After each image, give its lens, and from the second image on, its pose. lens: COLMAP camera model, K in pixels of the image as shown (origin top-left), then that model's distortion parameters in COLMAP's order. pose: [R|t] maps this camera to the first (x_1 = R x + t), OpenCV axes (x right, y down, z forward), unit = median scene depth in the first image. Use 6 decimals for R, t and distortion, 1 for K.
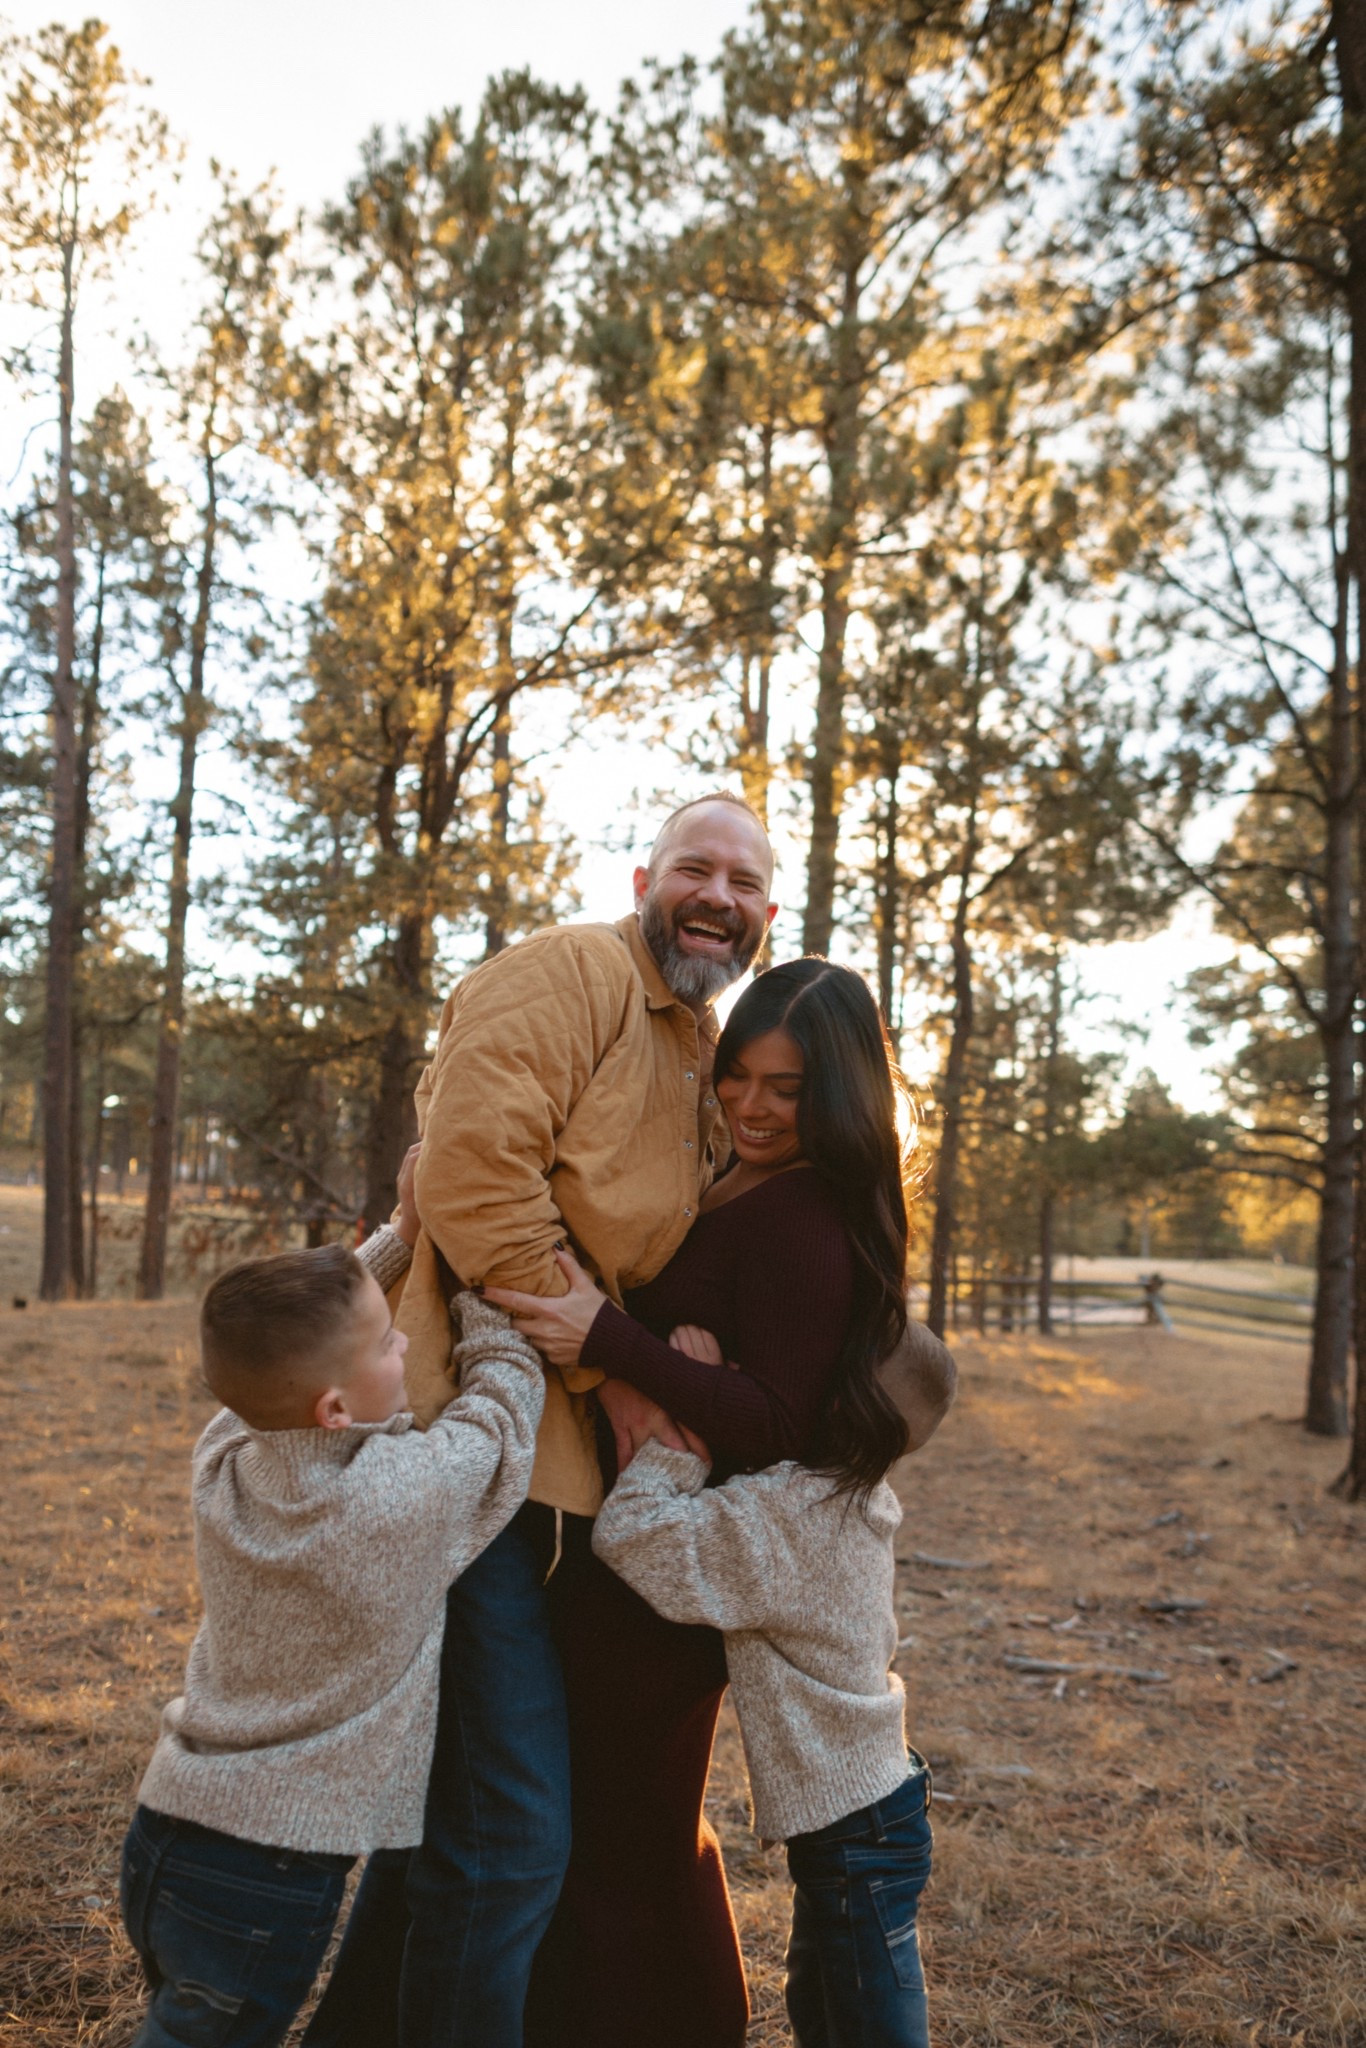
lens RADIAL K [[1594.7, 0, 683.5], [0, 1594.7, 1023.8], [0, 0, 1]] dist [-0.052872, 0.003376]
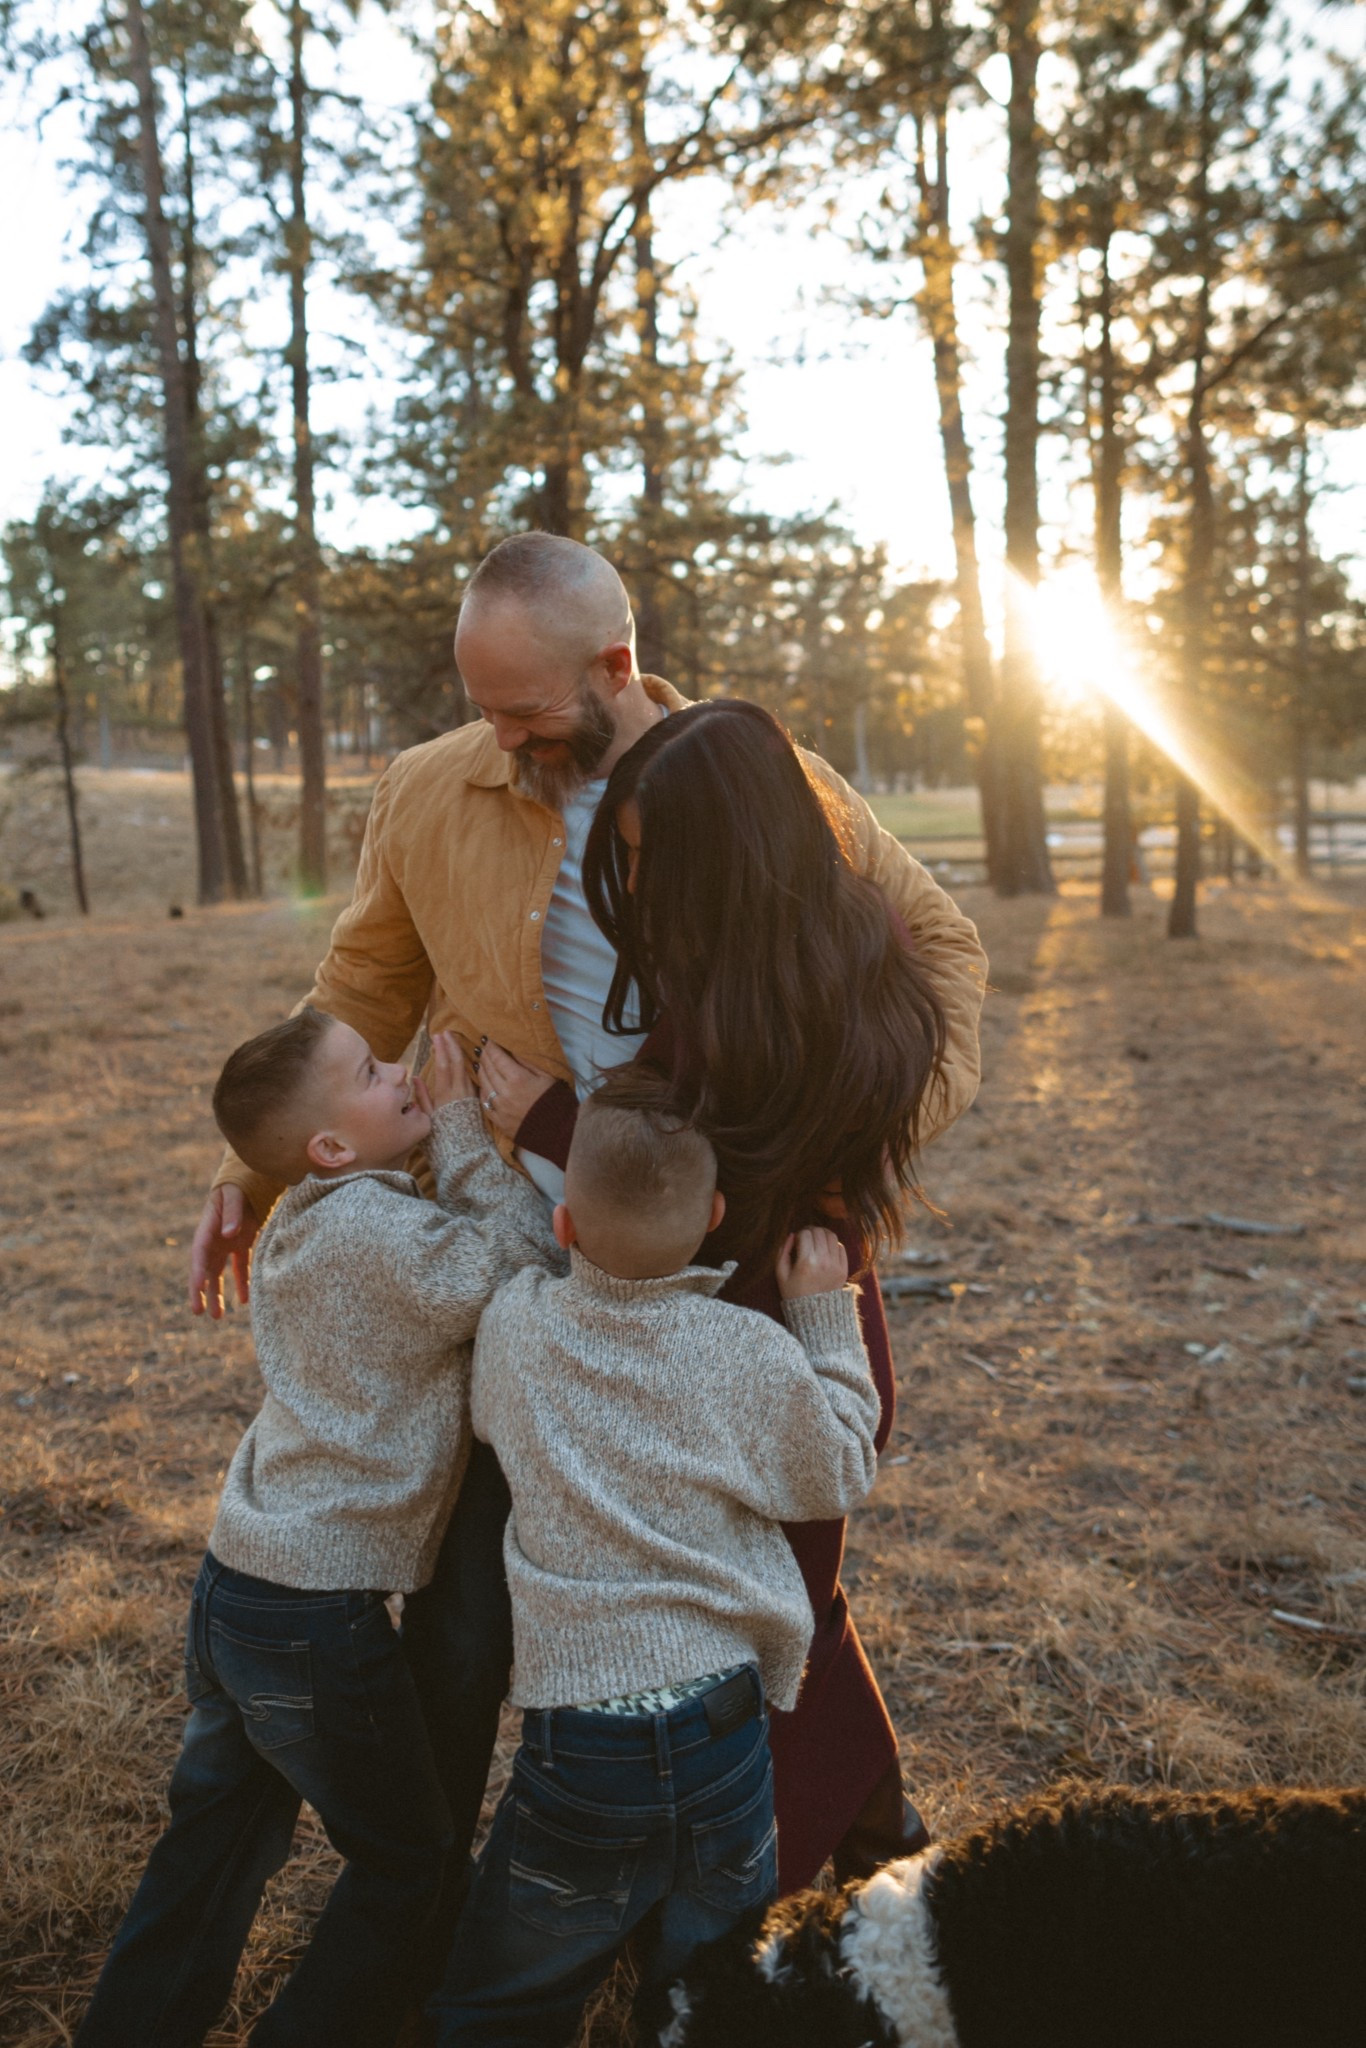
lens RADIAL K [[2353.7, 0, 683.0], [0, 2353.7, 1024.0], [0, 0, 1]] dist [-0.060831, 0.016262]
pose [[0.991861, -0.057681, -0.113509, 0.027320], [0.073112, 0.987890, 0.136852, 0.068775], [0.104241, -0.144037, 0.984067, -0.314977]]
